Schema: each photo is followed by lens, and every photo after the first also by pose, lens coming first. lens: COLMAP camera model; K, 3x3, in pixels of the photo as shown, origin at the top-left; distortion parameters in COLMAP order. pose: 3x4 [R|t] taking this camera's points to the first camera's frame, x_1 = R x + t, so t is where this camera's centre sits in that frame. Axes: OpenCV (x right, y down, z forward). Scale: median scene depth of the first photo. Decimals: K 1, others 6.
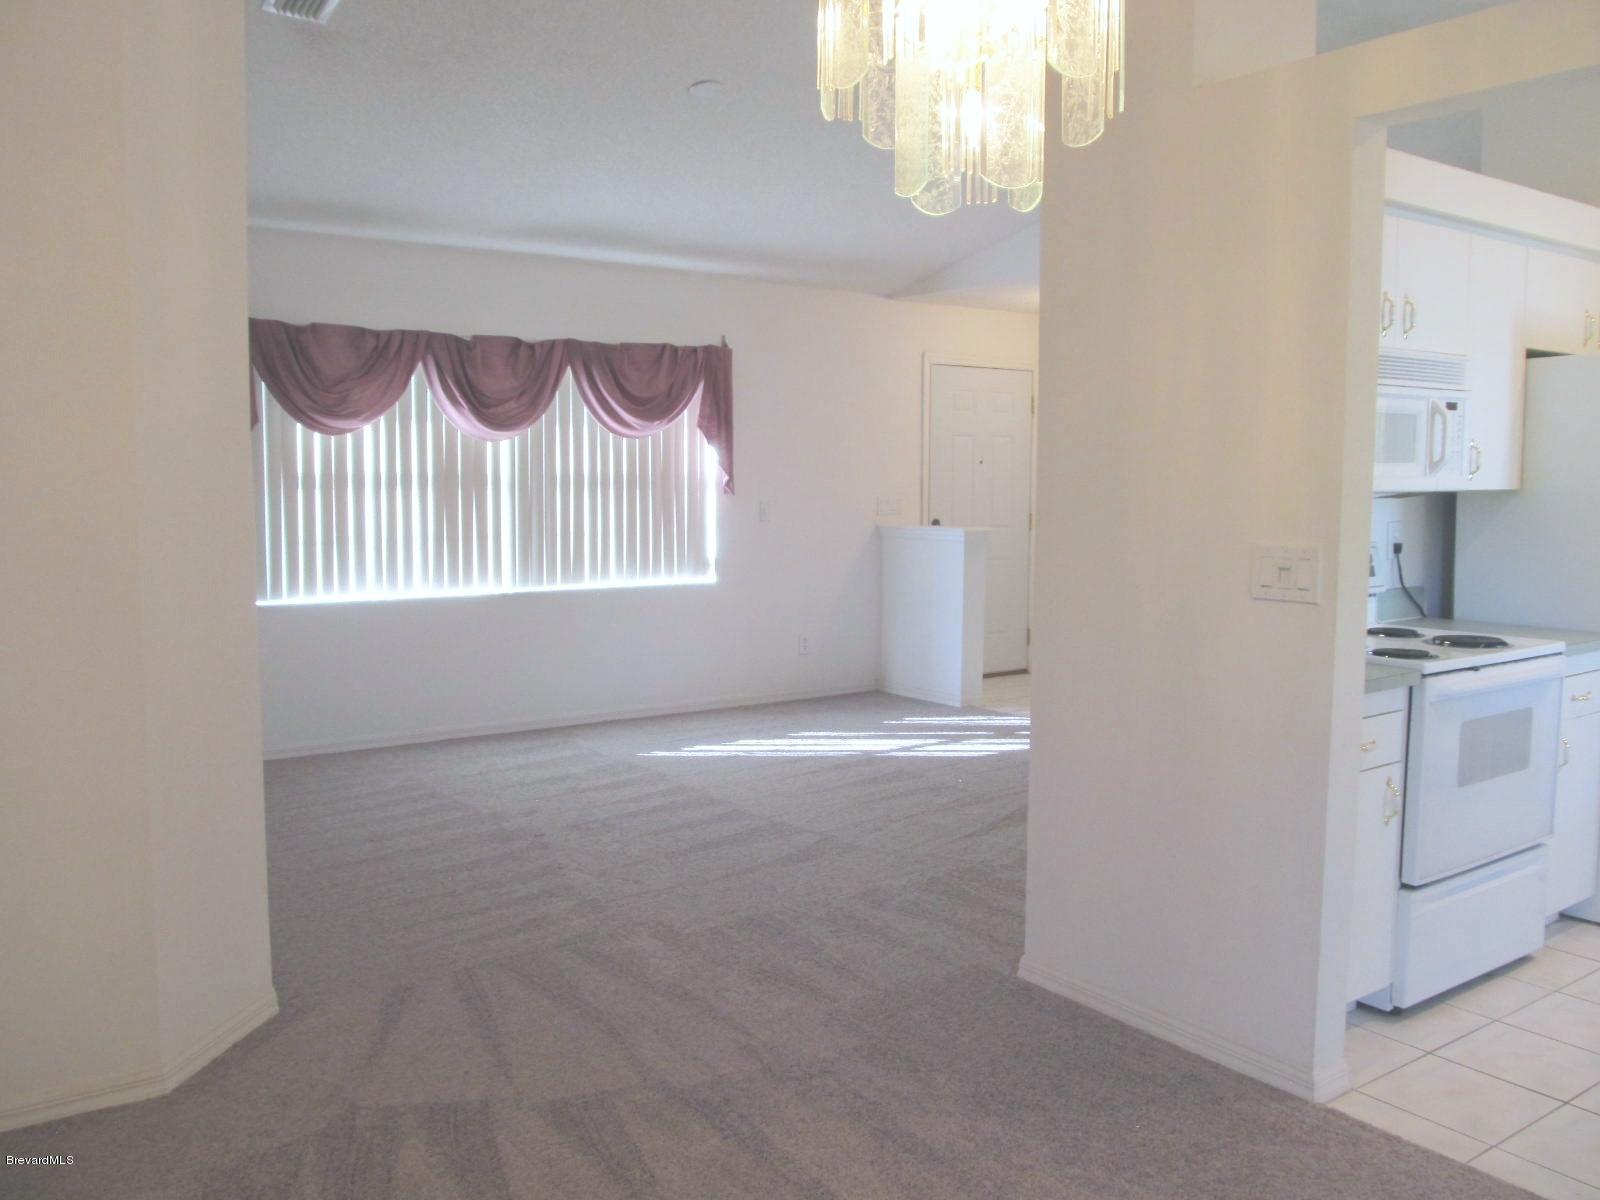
lens RADIAL K [[1337.6, 0, 796.2], [0, 1337.6, 592.4], [0, 0, 1]] dist [-0.043464, 0.008687]
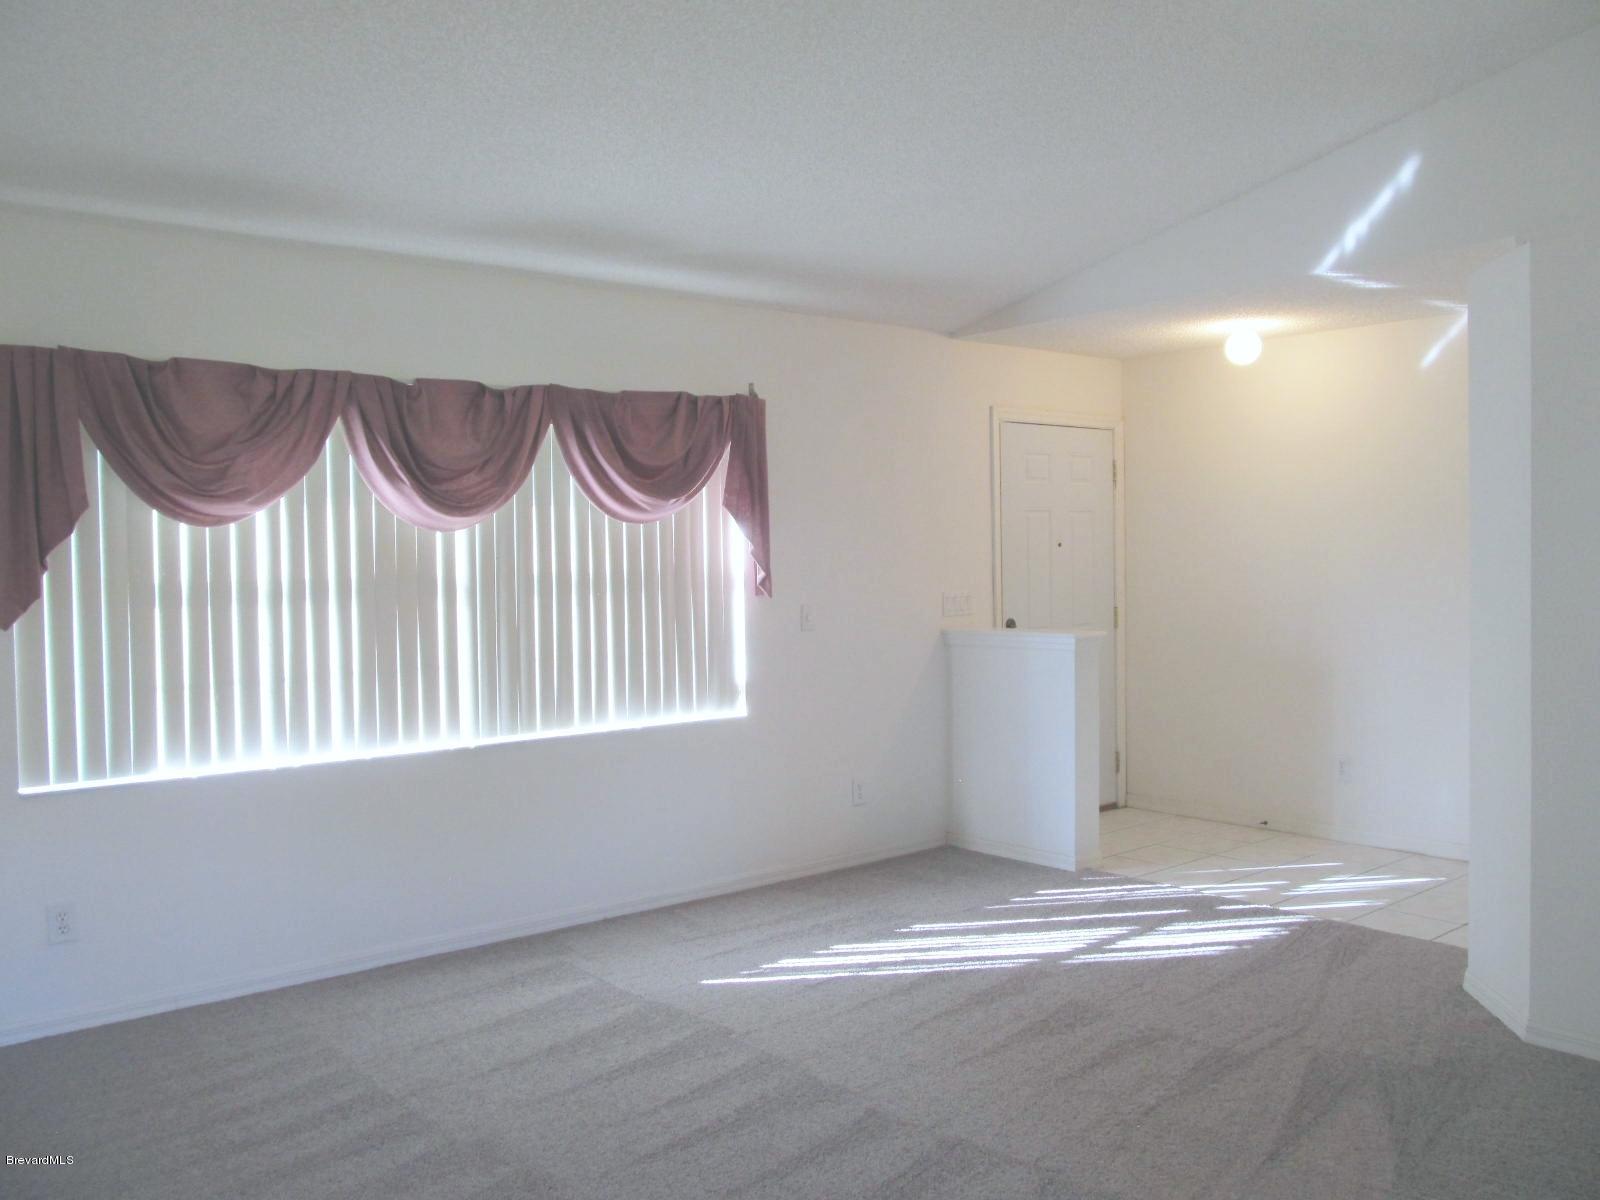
lens RADIAL K [[1337.6, 0, 796.2], [0, 1337.6, 592.4], [0, 0, 1]] dist [-0.043464, 0.008687]
pose [[0.997260, -0.023638, 0.070102, -0.092851], [0.027851, 0.997826, -0.059732, -0.034115], [-0.068537, 0.061520, 0.995750, 0.292512]]
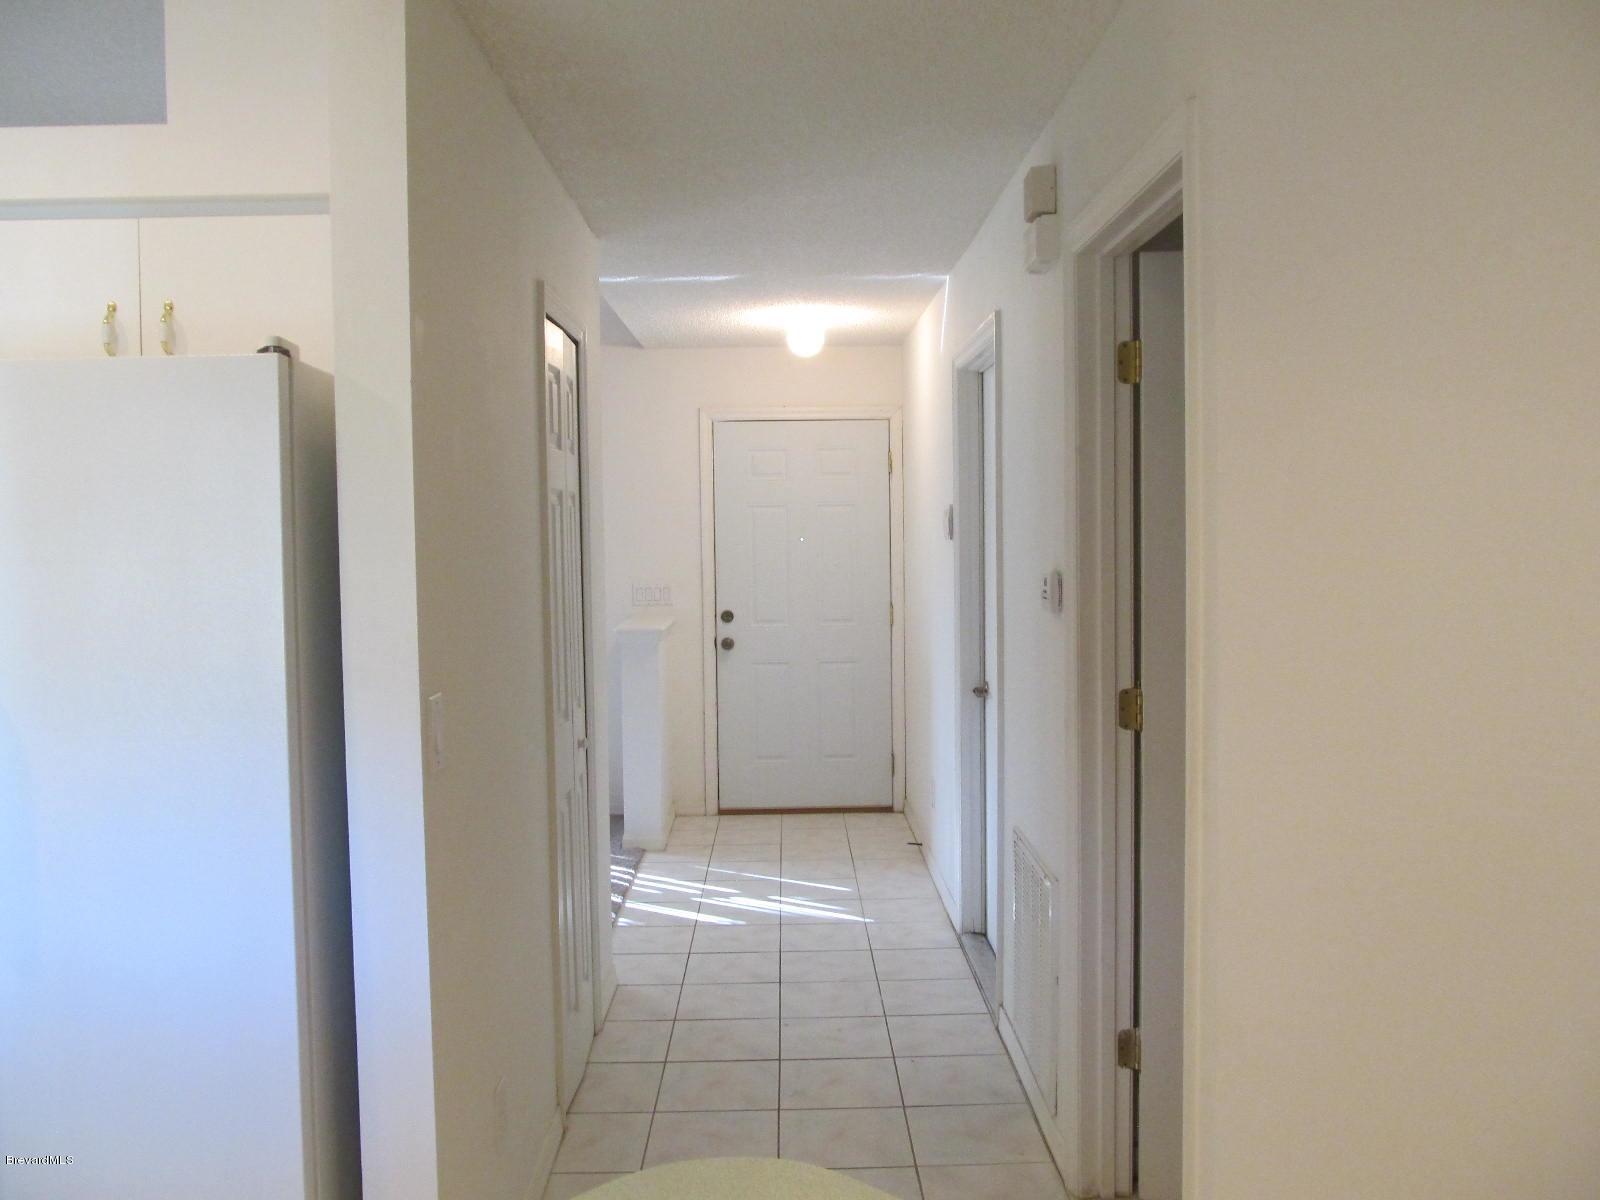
lens RADIAL K [[1337.6, 0, 796.2], [0, 1337.6, 592.4], [0, 0, 1]] dist [-0.043464, 0.008687]
pose [[0.817425, 0.015363, -0.575830, 0.759416], [-0.034915, 0.999128, -0.022907, -0.061406], [0.574976, 0.038830, 0.817248, 0.451680]]
